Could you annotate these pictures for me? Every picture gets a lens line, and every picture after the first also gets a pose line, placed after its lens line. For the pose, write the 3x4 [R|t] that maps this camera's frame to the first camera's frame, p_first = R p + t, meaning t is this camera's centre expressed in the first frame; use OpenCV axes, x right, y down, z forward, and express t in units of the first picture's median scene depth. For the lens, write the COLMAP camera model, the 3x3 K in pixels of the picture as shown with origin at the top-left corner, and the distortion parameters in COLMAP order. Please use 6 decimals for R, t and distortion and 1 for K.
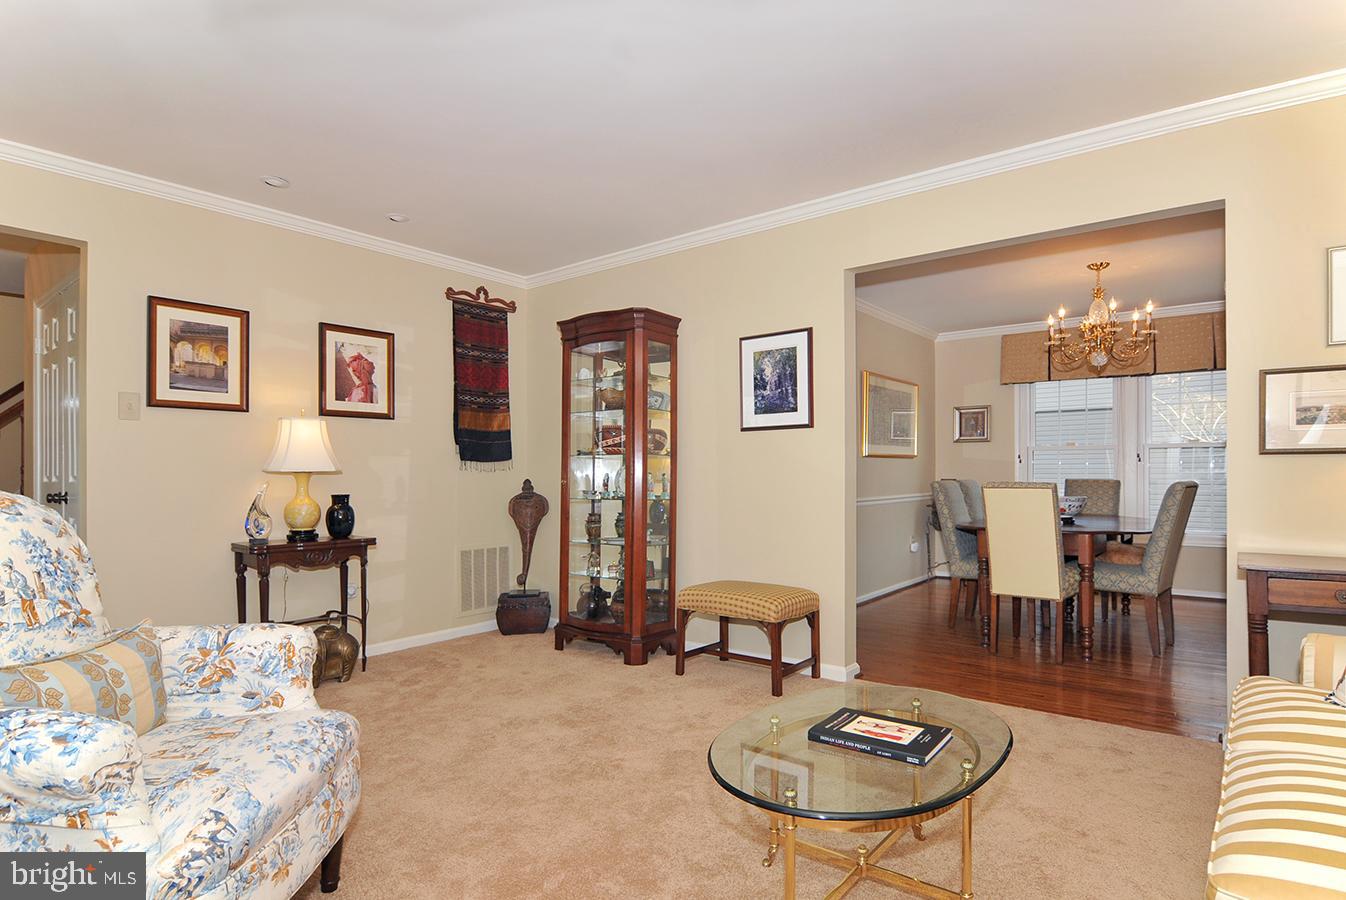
lens RADIAL K [[730.6, 0, 677.0], [0, 730.6, 476.9], [0, 0, 1]] dist [-0.012942, 0.000989]
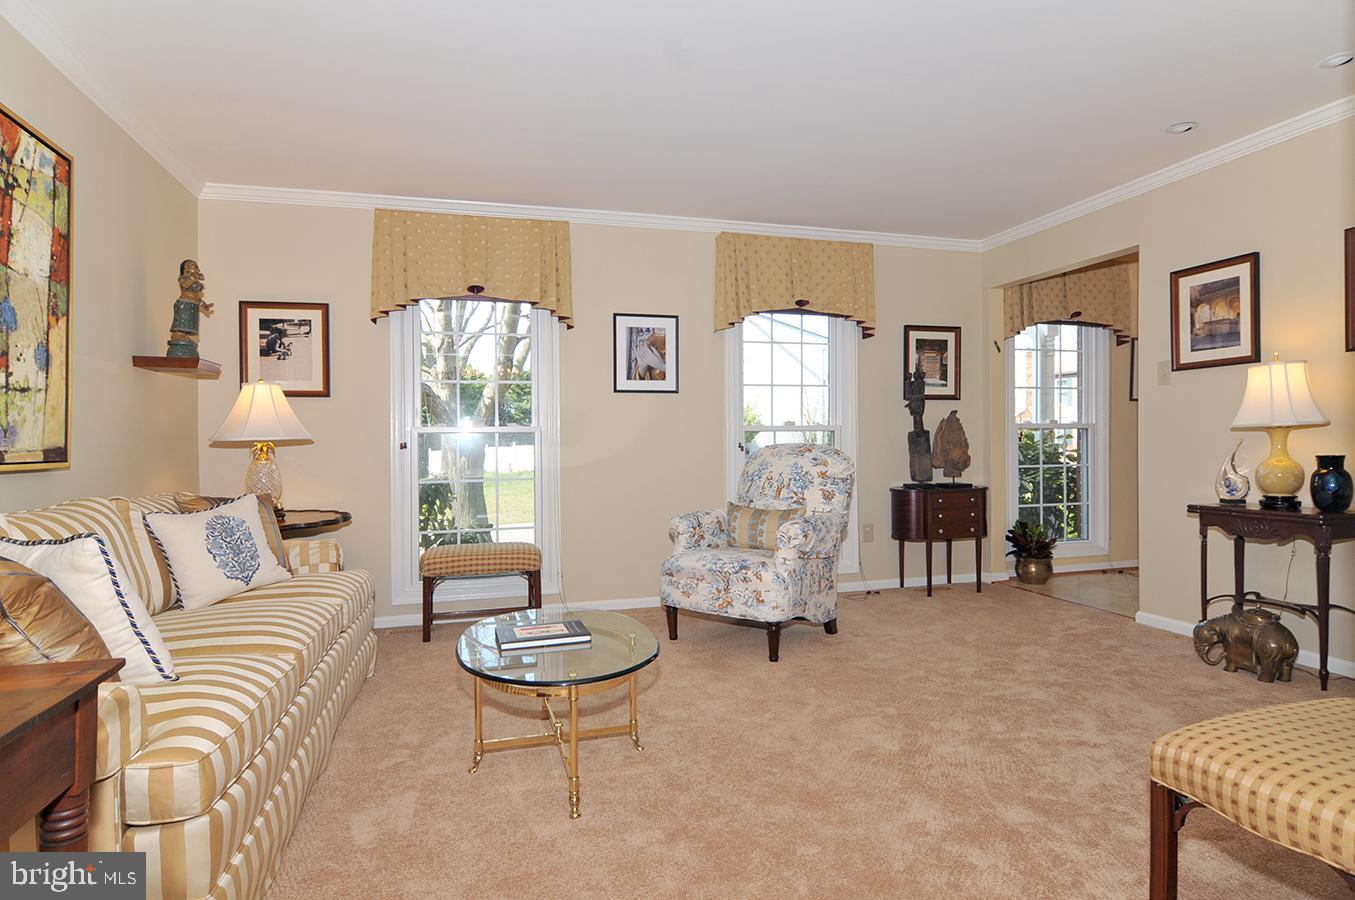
lens RADIAL K [[735.4, 0, 676.2], [0, 735.4, 445.1], [0, 0, 1]] dist [-0.012942, 0.000989]
pose [[-0.587884, 0.004782, -0.808931, 0.594717], [0.002859, 0.999989, 0.003834, 0.009602], [0.808940, -0.000059, -0.587891, 0.971673]]
